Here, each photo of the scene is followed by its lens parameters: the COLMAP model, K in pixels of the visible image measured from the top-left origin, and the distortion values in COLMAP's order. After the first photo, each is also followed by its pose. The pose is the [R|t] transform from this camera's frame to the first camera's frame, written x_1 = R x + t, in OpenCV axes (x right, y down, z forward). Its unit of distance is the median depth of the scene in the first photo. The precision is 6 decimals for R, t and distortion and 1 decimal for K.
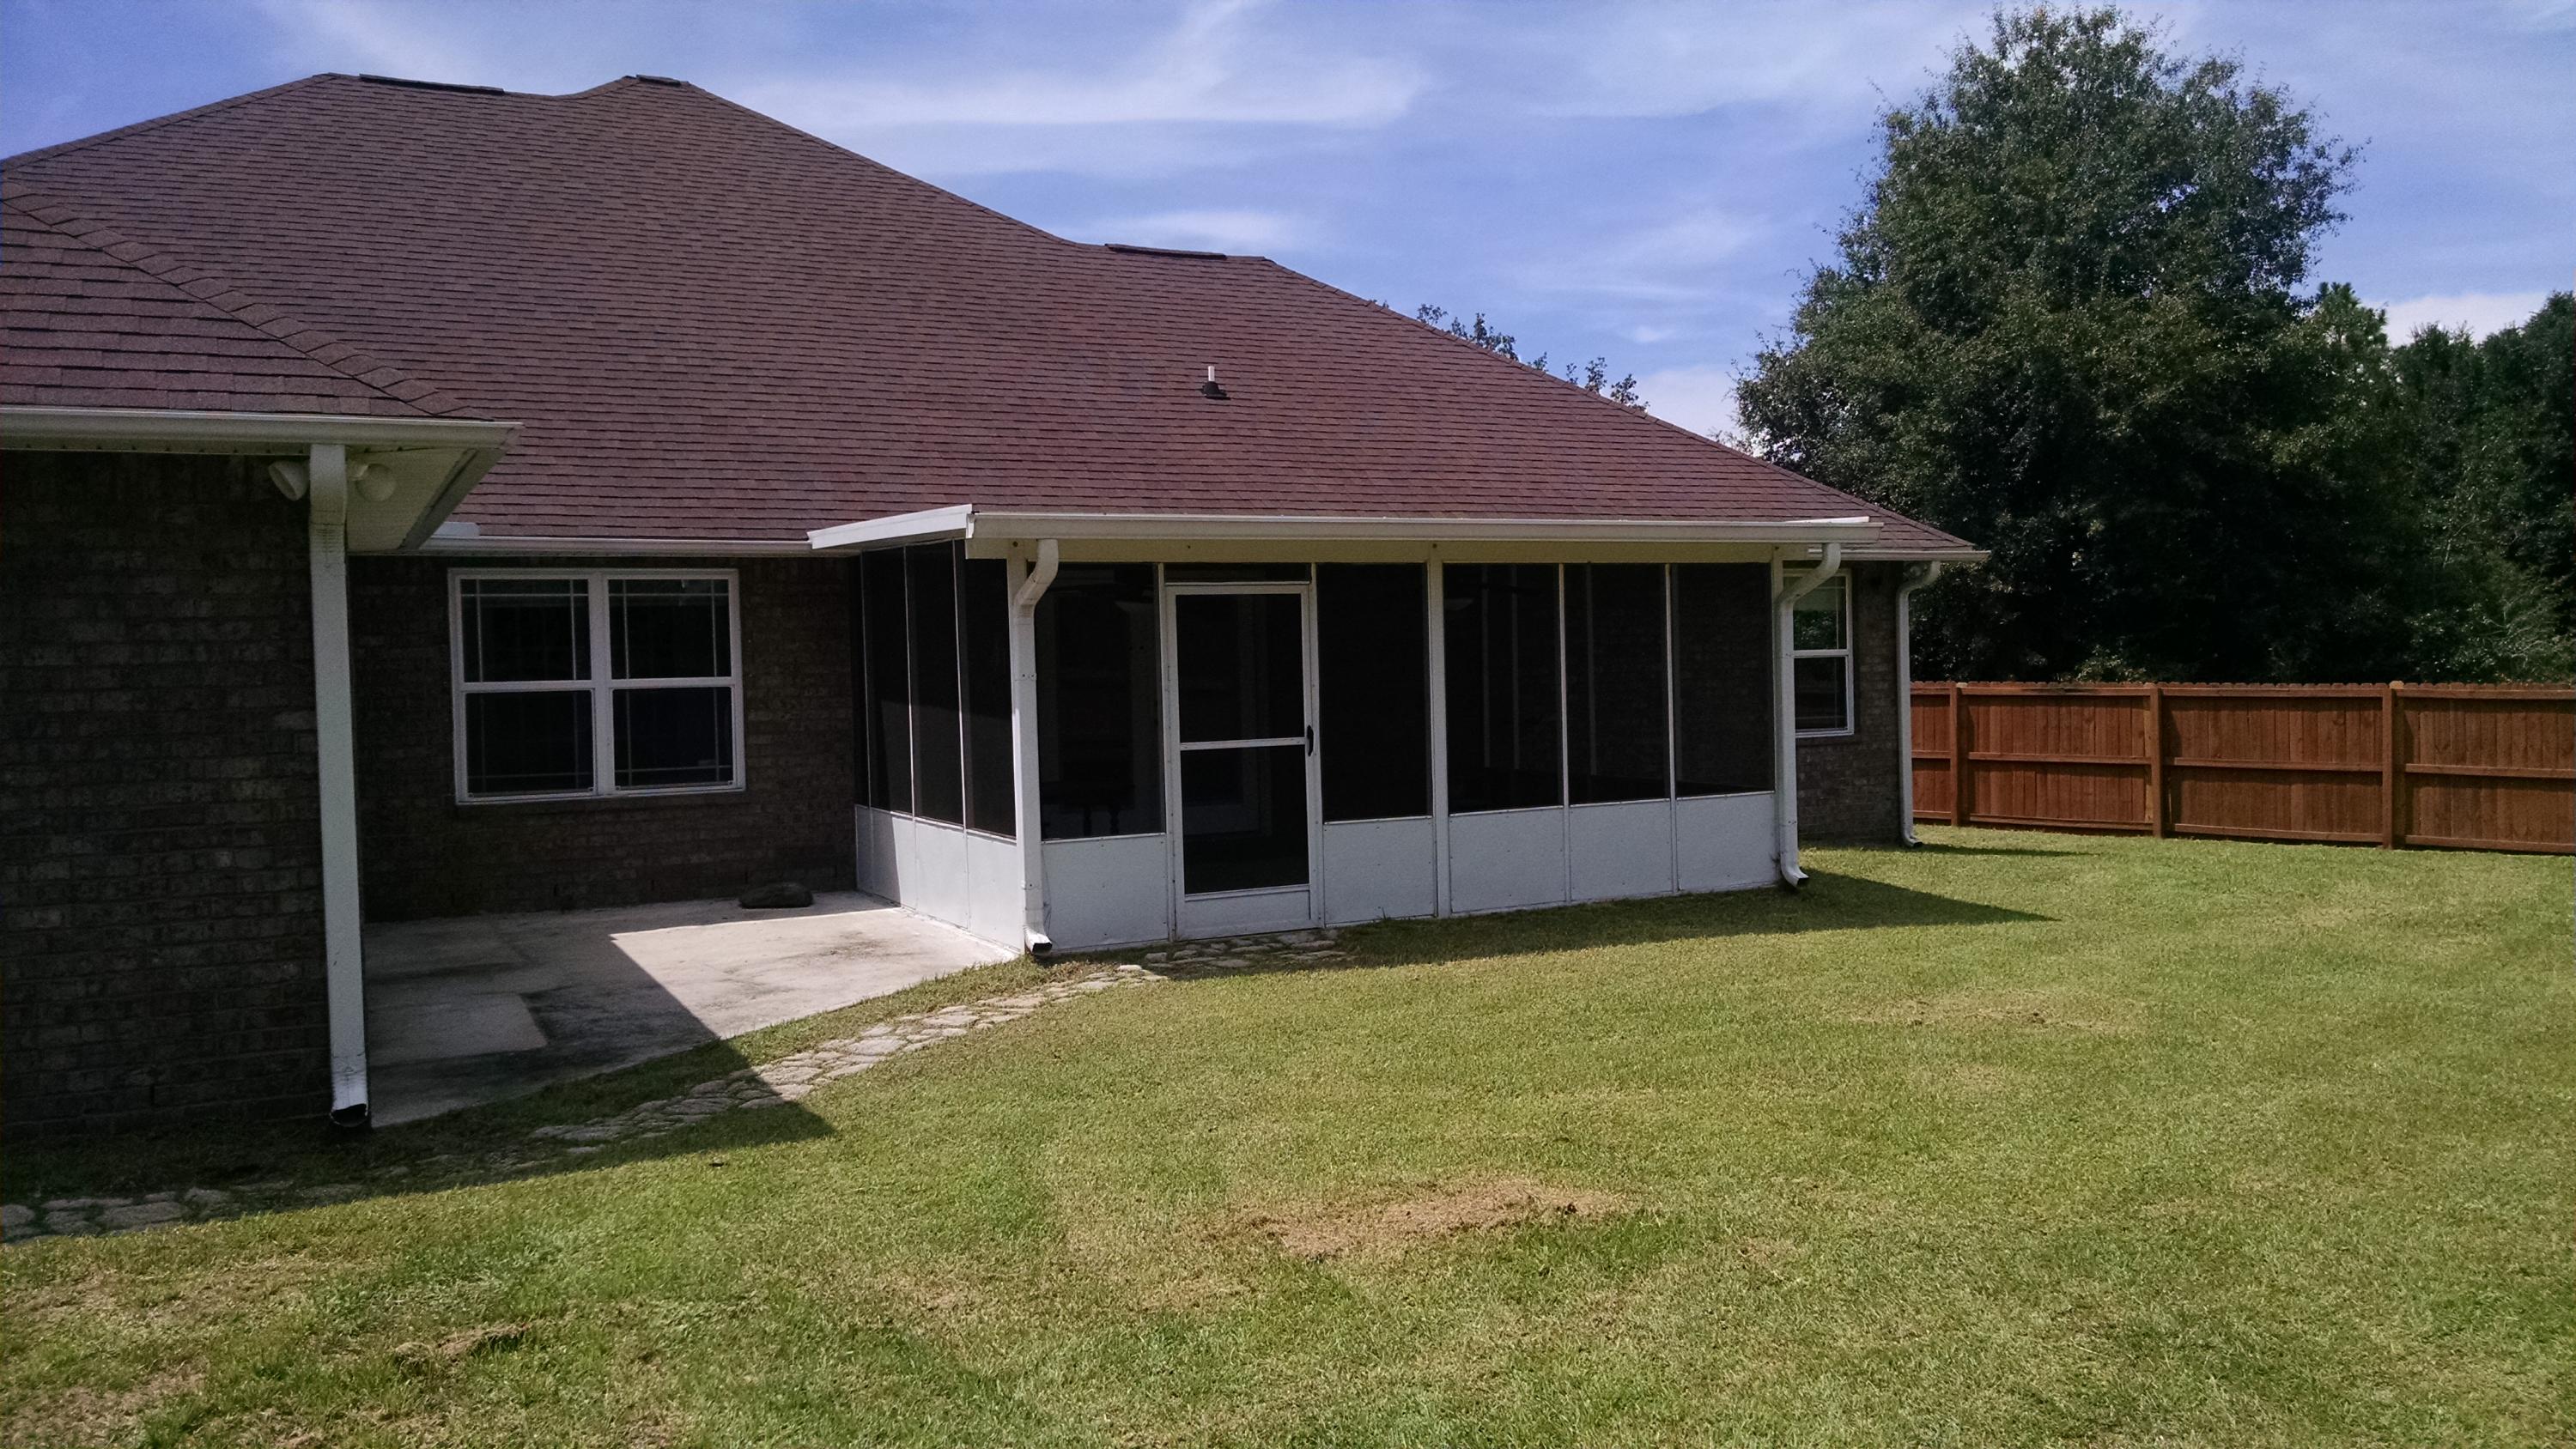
lens RADIAL K [[1945.1, 0, 1281.2], [0, 1945.1, 697.2], [0, 0, 1]] dist [-0.002495, -0.052547]
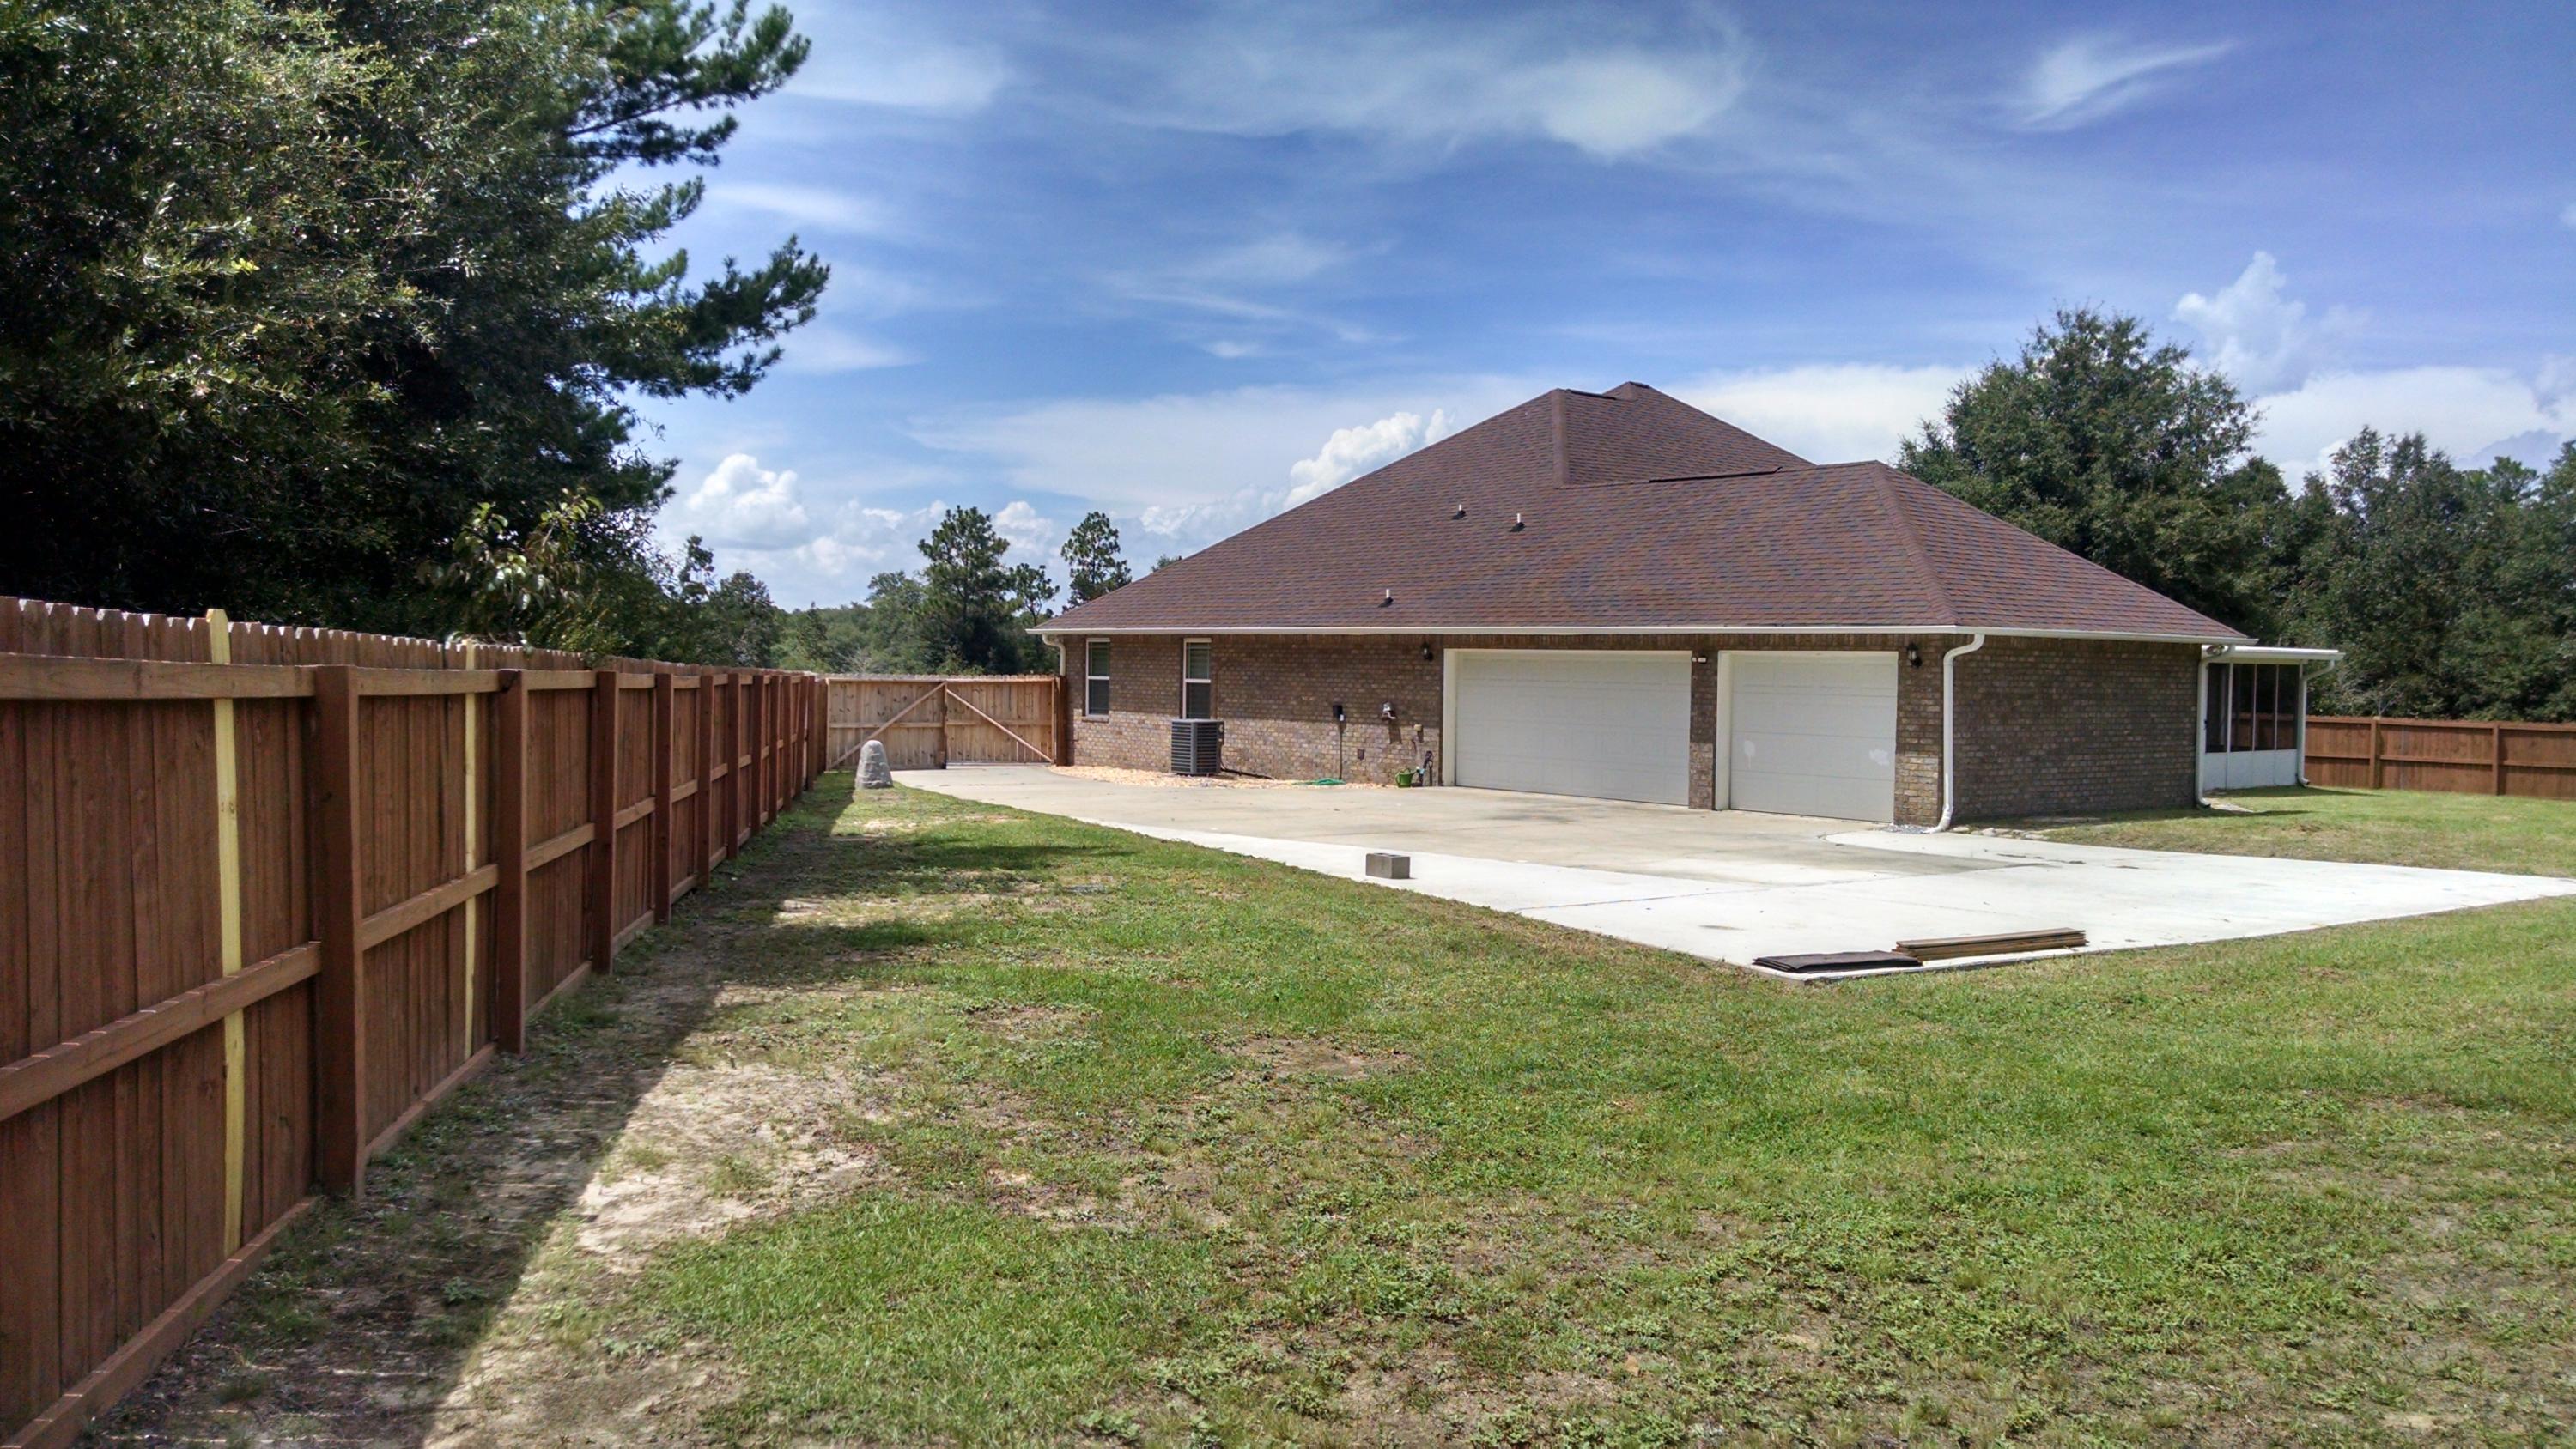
lens RADIAL K [[1945.1, 0, 1264.0], [0, 1945.1, 685.4], [0, 0, 1]] dist [-0.002495, -0.052547]
pose [[0.976576, 0.038174, 0.211759, -1.048966], [-0.036799, 0.999268, -0.010431, 0.024667], [-0.212002, 0.002394, 0.977266, -0.803515]]
